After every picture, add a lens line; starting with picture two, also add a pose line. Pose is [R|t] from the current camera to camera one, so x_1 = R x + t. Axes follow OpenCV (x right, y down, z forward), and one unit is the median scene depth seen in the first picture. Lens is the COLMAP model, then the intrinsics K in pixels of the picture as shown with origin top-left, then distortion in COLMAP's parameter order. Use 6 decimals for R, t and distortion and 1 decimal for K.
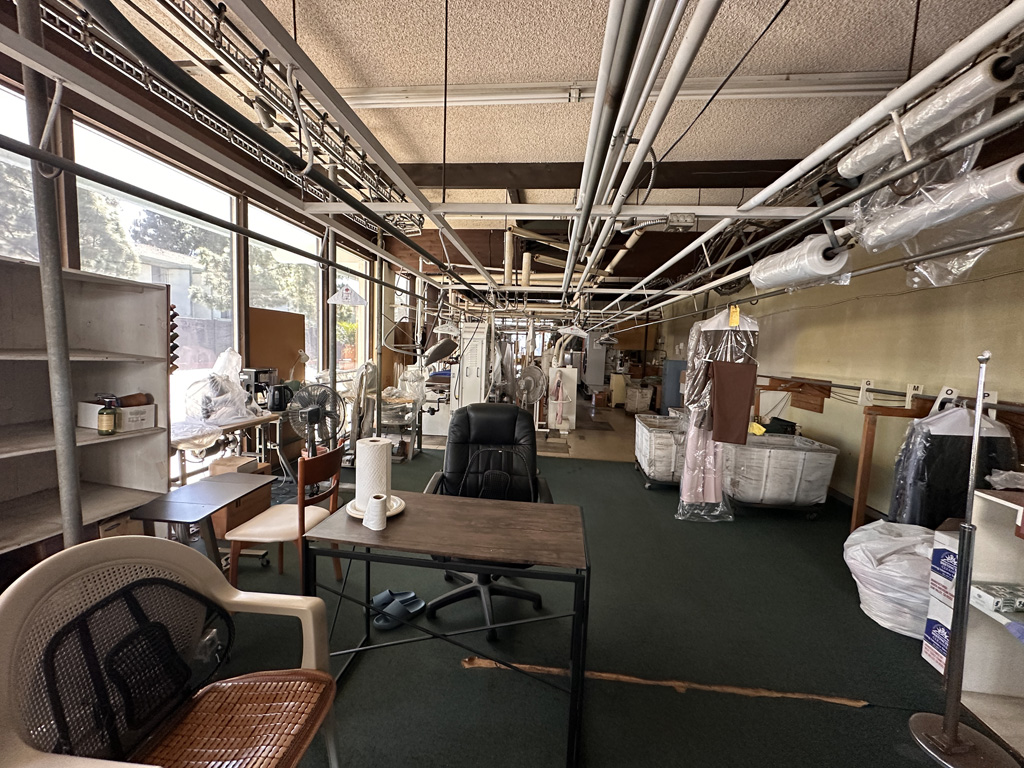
lens RADIAL K [[412.6, 0, 510.9], [0, 412.6, 382.1], [0, 0, 1]] dist [0.001359, 0.000431]
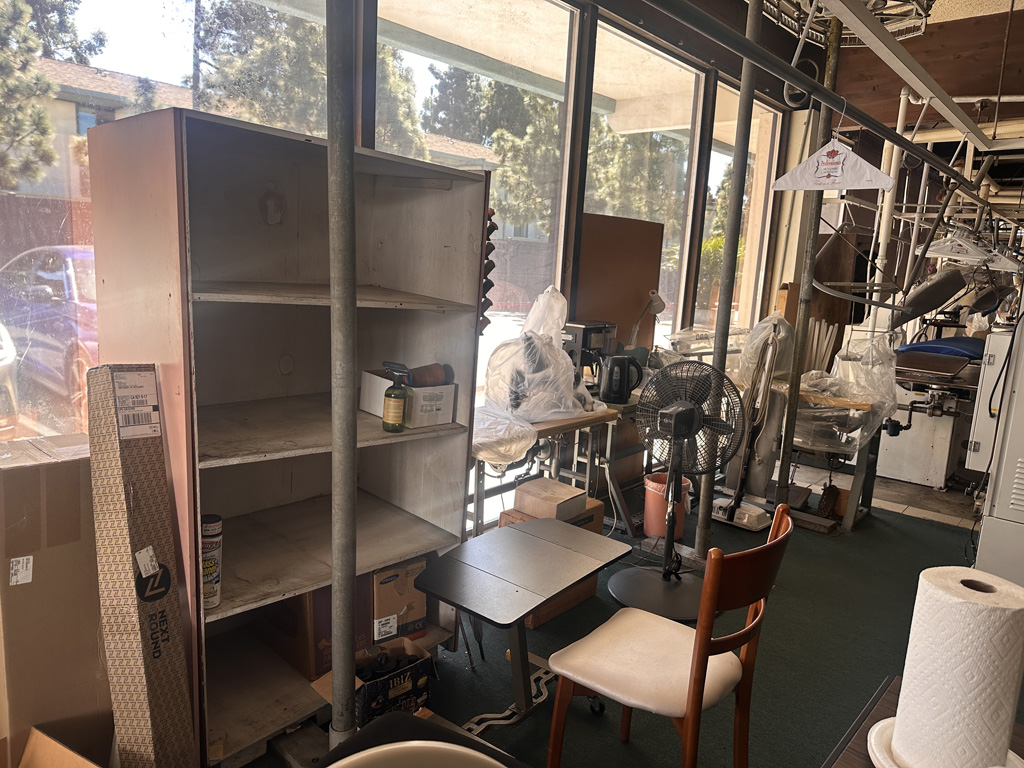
lens RADIAL K [[717.5, 0, 512.0], [0, 717.5, 384.0], [0, 0, 1]] dist [0.076224, -0.002247]
pose [[0.822208, 0.098987, -0.560514, -0.175488], [-0.068078, 0.994795, 0.075819, -0.021846], [0.565101, -0.024181, 0.824667, 0.162409]]
